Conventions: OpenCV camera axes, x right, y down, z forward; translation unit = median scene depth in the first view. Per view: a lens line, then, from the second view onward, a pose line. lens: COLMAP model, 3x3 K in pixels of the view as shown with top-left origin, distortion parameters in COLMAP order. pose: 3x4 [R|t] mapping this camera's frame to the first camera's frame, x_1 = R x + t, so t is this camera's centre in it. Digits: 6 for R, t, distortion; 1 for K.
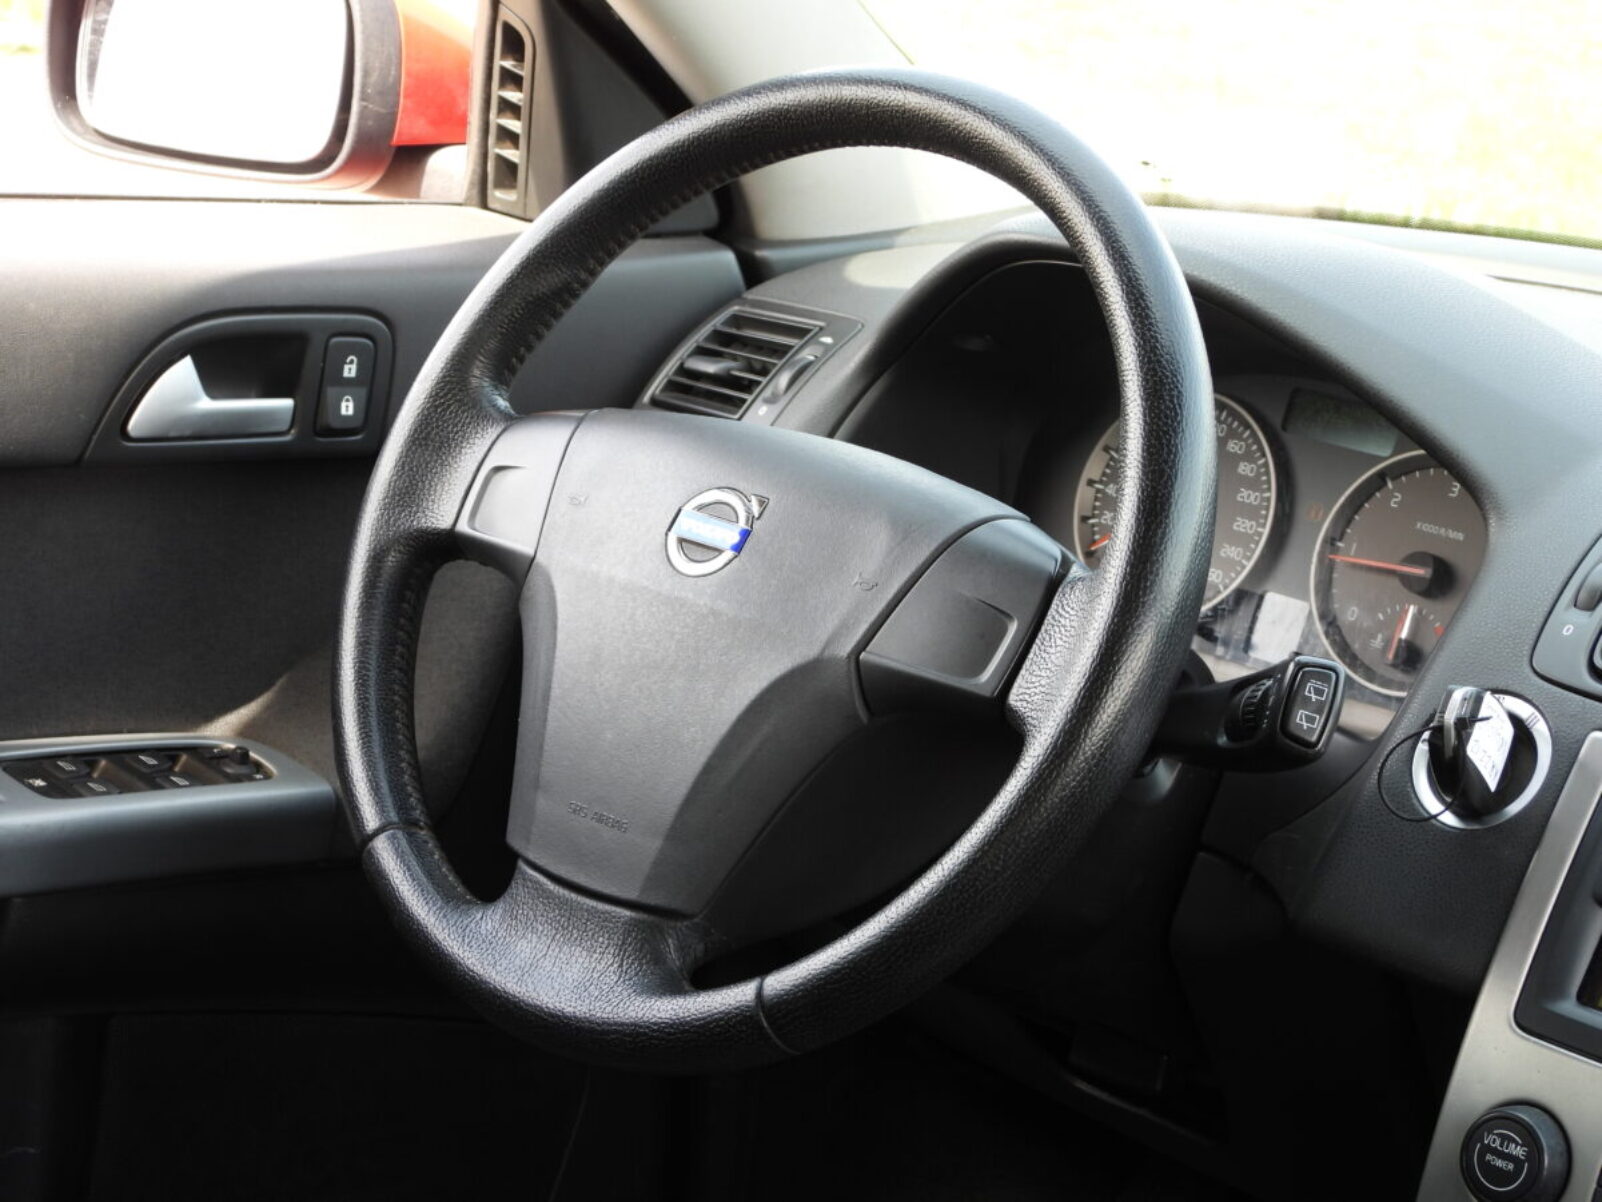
lens RADIAL K [[3504.1, 0, 822.6], [0, 3504.1, 600.1], [0, 0, 1]] dist [-0.047960, -0.224783]
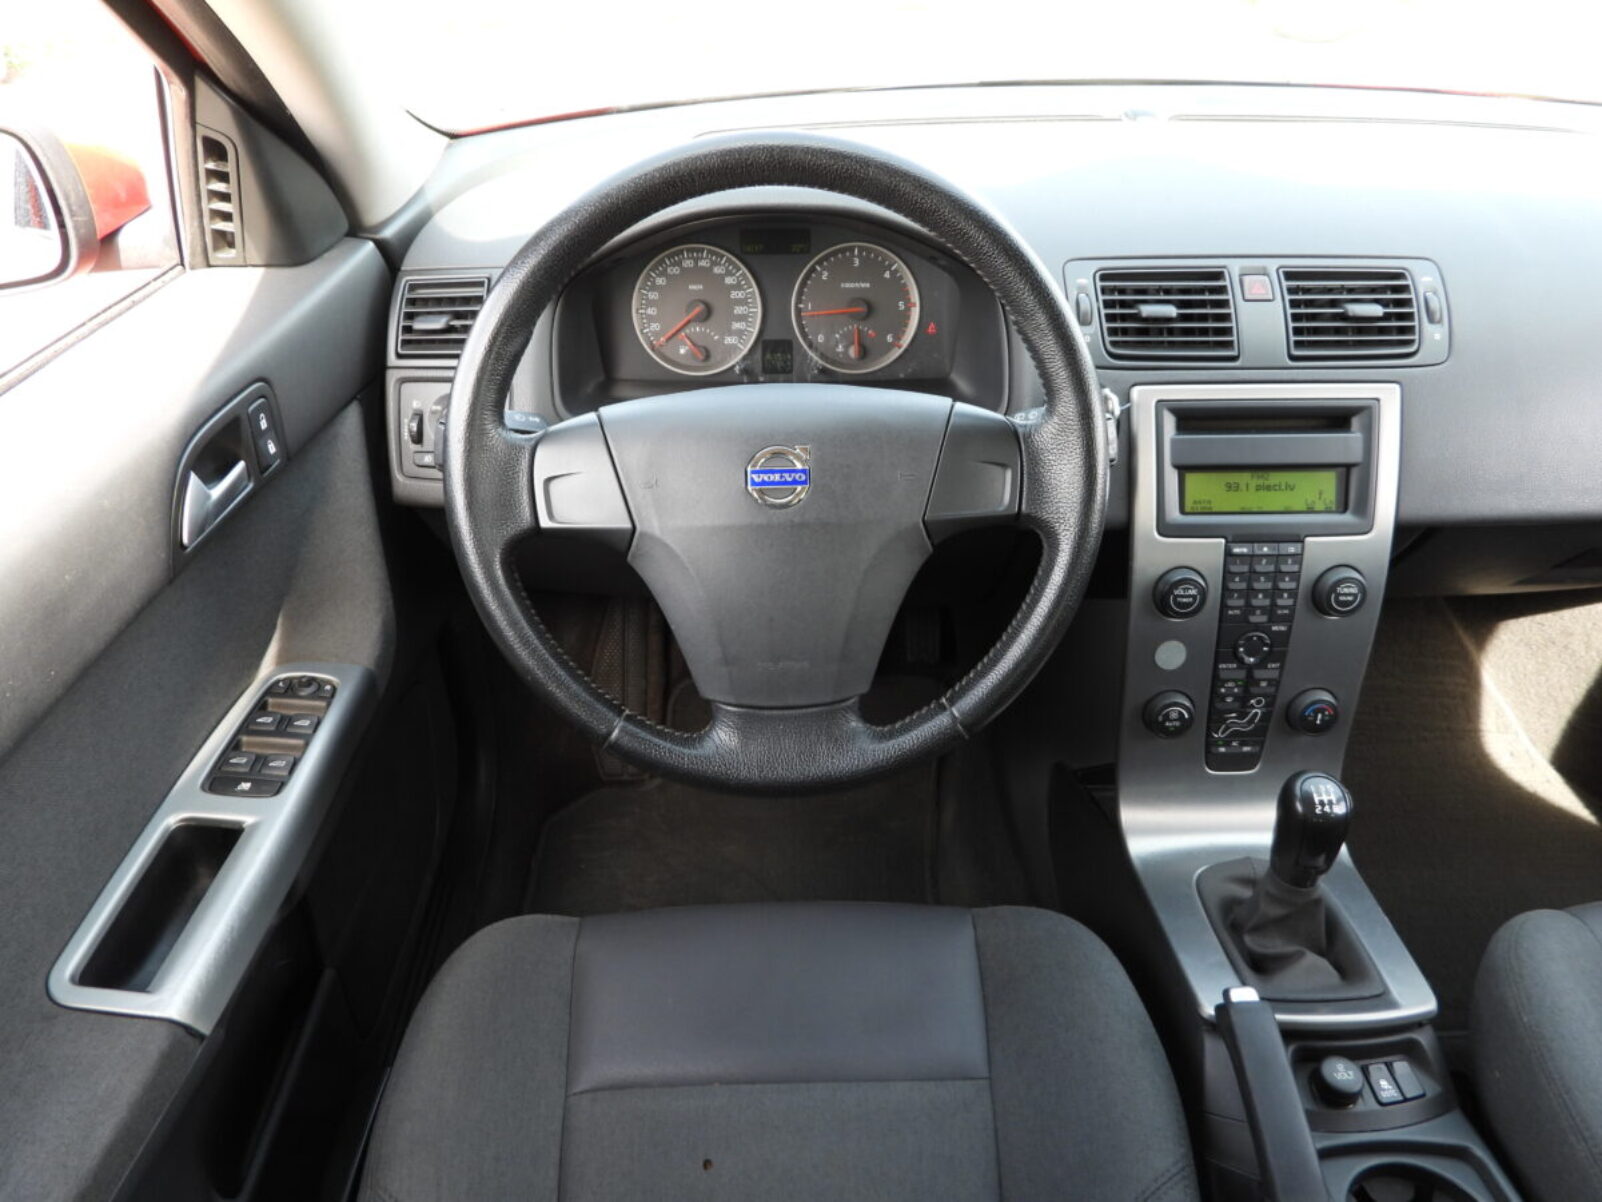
lens RADIAL K [[1140.0, 0, 801.0], [0, 1140.0, 601.0], [0, 0, 1]] dist [-0.016761, 0.001973]
pose [[0.699094, -0.484260, 0.526080, -0.303240], [0.233789, 0.850113, 0.471859, -0.199916], [-0.675729, -0.206882, 0.707524, 0.585725]]
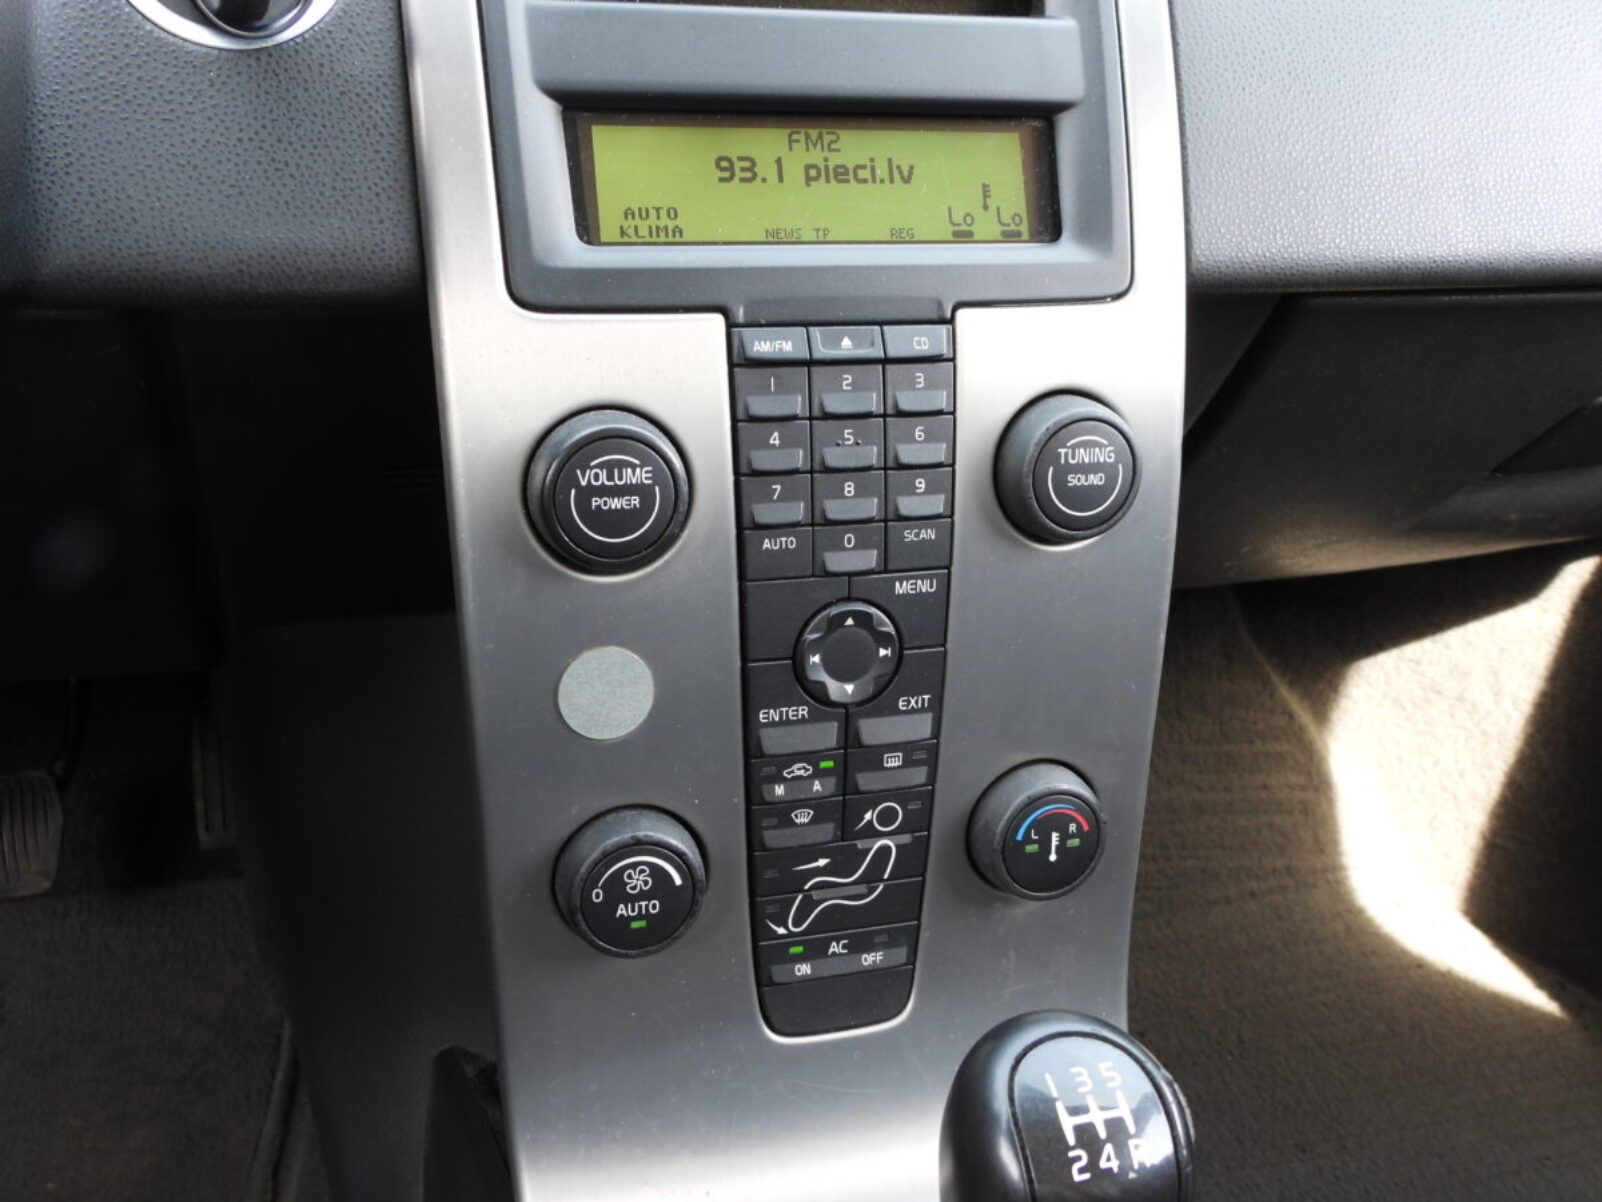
lens RADIAL K [[1540.4, 0, 801.0], [0, 1540.4, 601.0], [0, 0, 1]] dist [-0.015354, -0.001806]
pose [[0.491988, -0.451500, 0.744376, -0.017432], [0.180286, 0.889316, 0.420255, 0.052093], [-0.851730, -0.072560, 0.518932, 0.718823]]
